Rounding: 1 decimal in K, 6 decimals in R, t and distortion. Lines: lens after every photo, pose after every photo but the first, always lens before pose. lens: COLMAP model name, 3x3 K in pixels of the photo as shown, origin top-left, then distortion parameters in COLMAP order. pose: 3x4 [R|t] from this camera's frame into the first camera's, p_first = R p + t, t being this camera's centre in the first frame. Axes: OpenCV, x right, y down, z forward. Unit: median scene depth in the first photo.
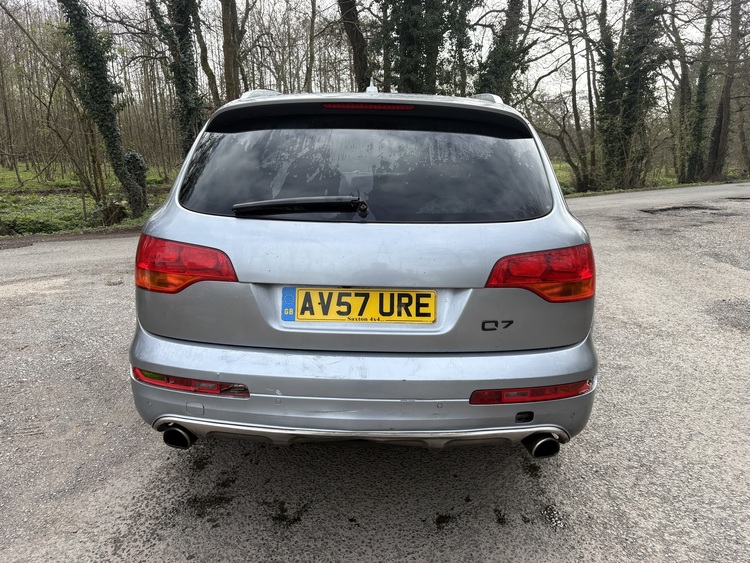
lens RADIAL K [[574.5, 0, 375.0], [0, 574.5, 281.5], [0, 0, 1]] dist [0.021091, 0.002021]
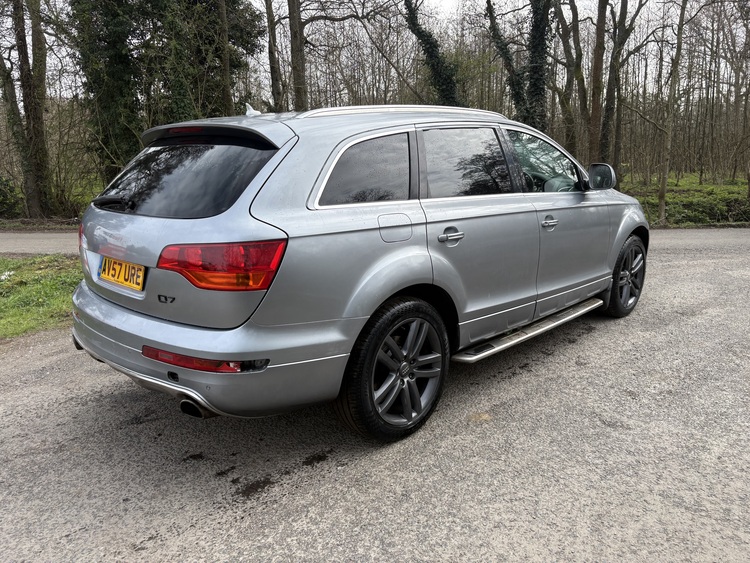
lens RADIAL K [[574.5, 0, 375.0], [0, 574.5, 281.5], [0, 0, 1]] dist [0.021091, 0.002021]
pose [[0.729011, 0.119913, -0.673917, 1.395379], [-0.125984, 0.991222, 0.040088, -0.070914], [0.672809, 0.055678, 0.737718, 0.374303]]
